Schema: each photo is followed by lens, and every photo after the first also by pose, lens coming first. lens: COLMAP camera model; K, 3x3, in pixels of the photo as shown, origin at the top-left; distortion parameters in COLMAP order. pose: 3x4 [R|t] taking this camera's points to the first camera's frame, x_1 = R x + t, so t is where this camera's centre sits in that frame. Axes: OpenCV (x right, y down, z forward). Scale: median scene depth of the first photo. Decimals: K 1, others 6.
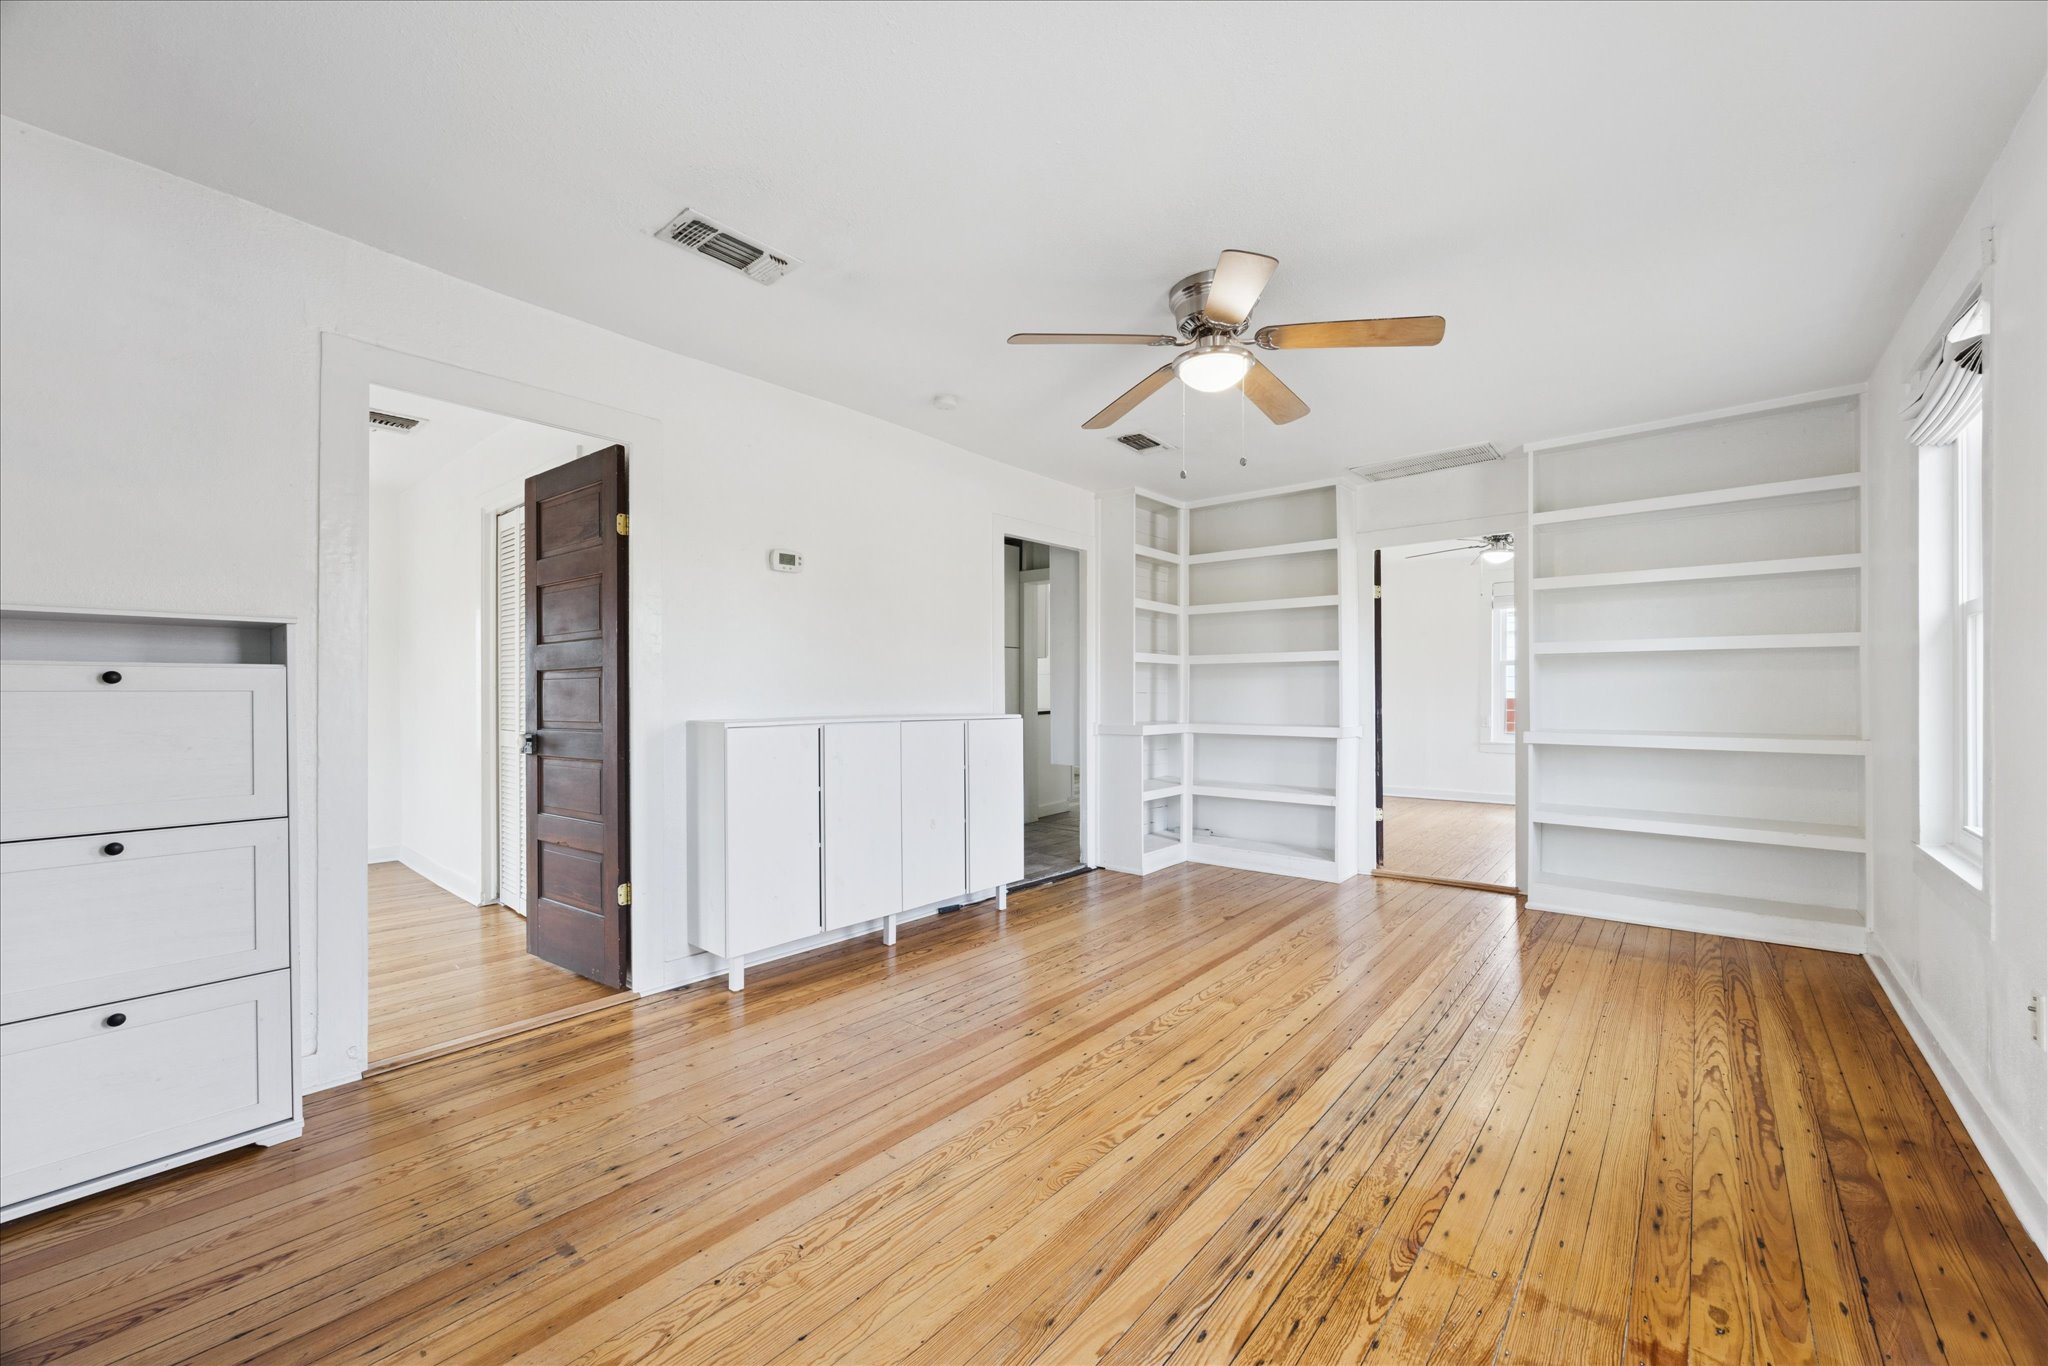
lens RADIAL K [[783.0, 0, 1031.5], [0, 783.0, 692.4], [0, 0, 1]] dist [-0.005467, 0.000399]
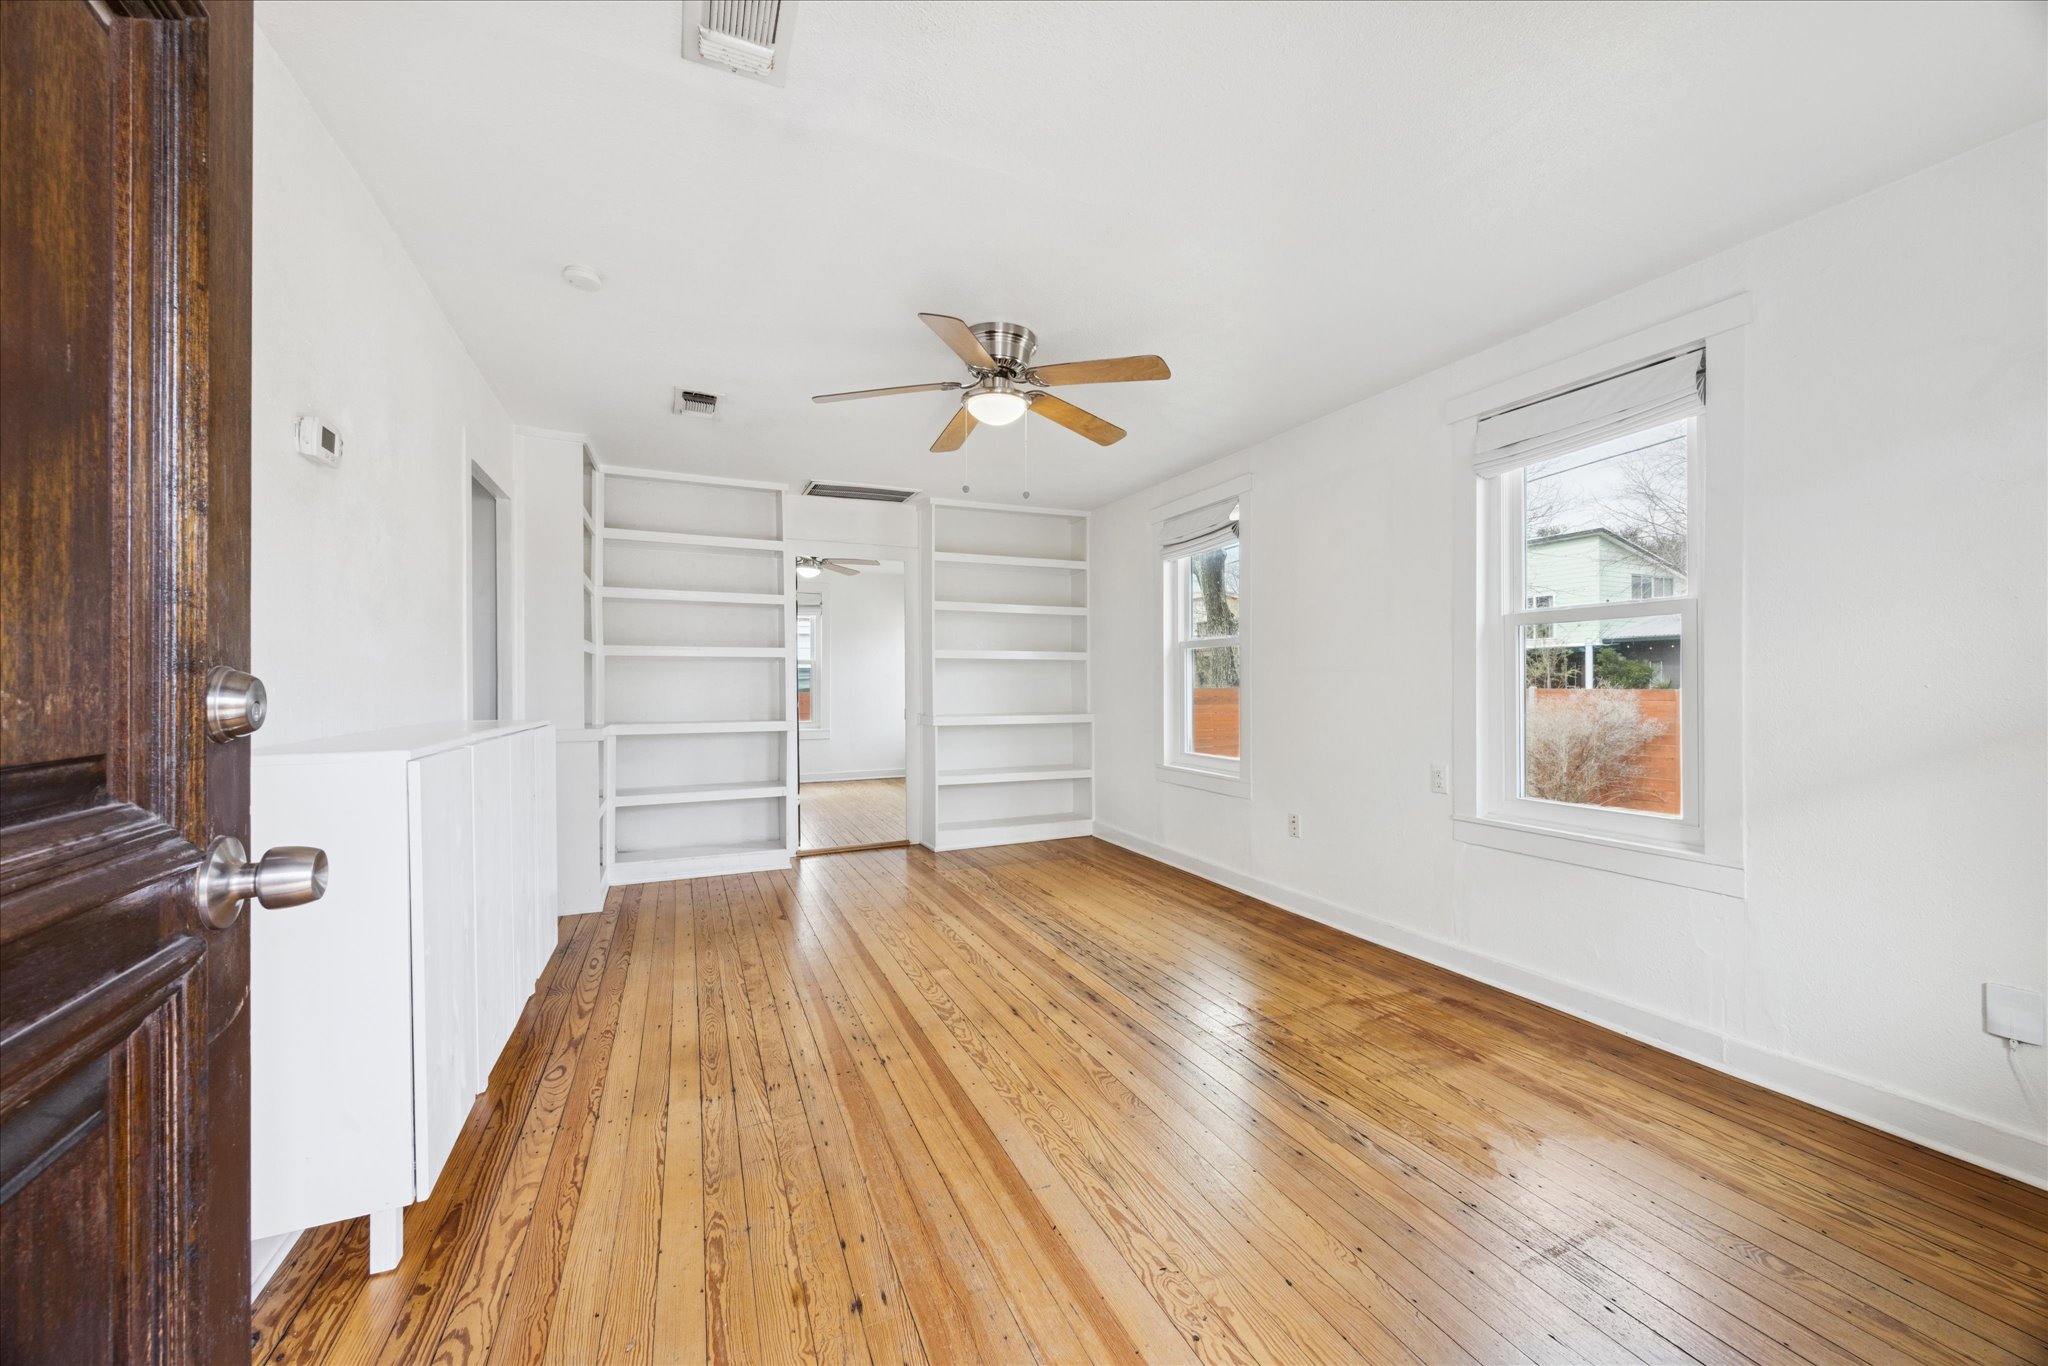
lens RADIAL K [[783.0, 0, 1032.1], [0, 783.0, 683.0], [0, 0, 1]] dist [-0.005467, 0.000399]
pose [[0.430640, 0.002562, 0.902520, -0.784880], [0.003323, 0.999985, -0.004424, -0.000079], [-0.902518, 0.004904, 0.430624, 0.468681]]
